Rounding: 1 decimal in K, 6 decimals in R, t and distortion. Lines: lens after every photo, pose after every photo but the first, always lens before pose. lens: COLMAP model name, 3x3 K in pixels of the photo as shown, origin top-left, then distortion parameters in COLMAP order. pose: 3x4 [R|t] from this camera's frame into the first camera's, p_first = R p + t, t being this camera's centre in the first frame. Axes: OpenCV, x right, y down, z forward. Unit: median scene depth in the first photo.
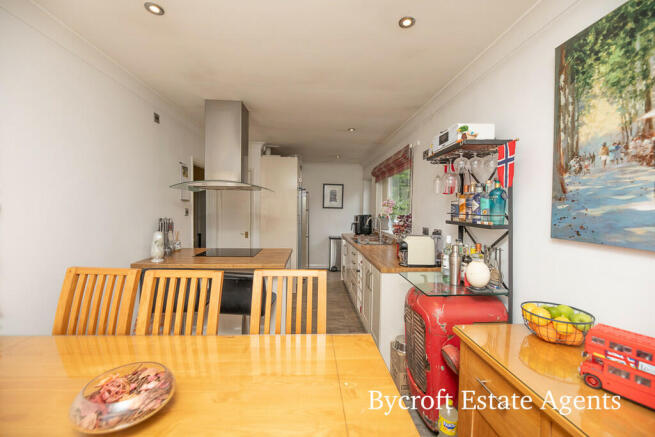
lens RADIAL K [[263.0, 0, 327.5], [0, 263.0, 218.5], [0, 0, 1]] dist [-0.001825, -0.000209]
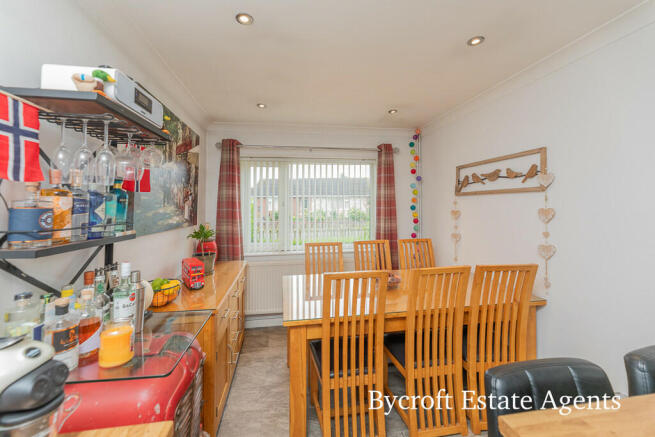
lens RADIAL K [[268.5, 0, 326.1], [0, 268.5, 199.6], [0, 0, 1]] dist [0.000679, 0.000057]
pose [[-0.993468, -0.007341, -0.113875, 0.117771], [-0.007781, 0.999964, 0.003423, -0.087693], [0.113846, 0.004287, -0.993489, 1.635985]]
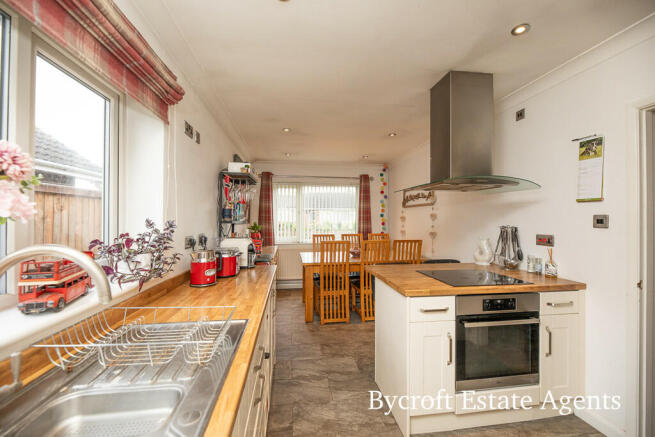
lens RADIAL K [[263.0, 0, 327.5], [0, 263.0, 218.5], [0, 0, 1]] dist [-0.001825, -0.000209]
pose [[-0.995930, -0.012906, -0.089198, 0.155536], [-0.015270, 0.999549, 0.025871, -0.052355], [0.088824, 0.027128, -0.995678, 2.925080]]
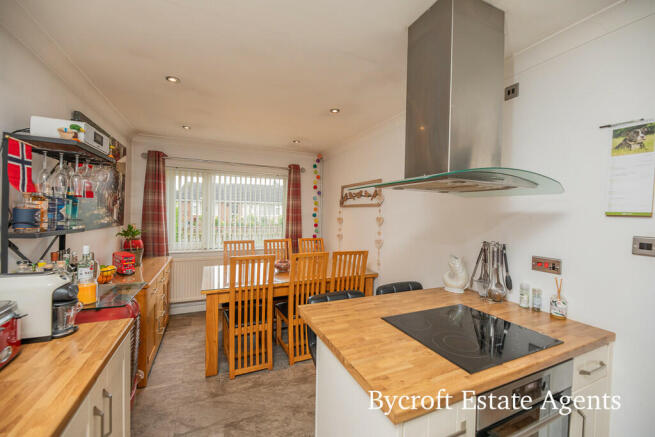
lens RADIAL K [[263.0, 0, 327.5], [0, 263.0, 218.5], [0, 0, 1]] dist [-0.001825, -0.000209]
pose [[-0.932298, -0.022896, -0.360967, 0.032841], [-0.040800, 0.998282, 0.042057, -0.108749], [0.359383, 0.053937, -0.931630, 2.242023]]
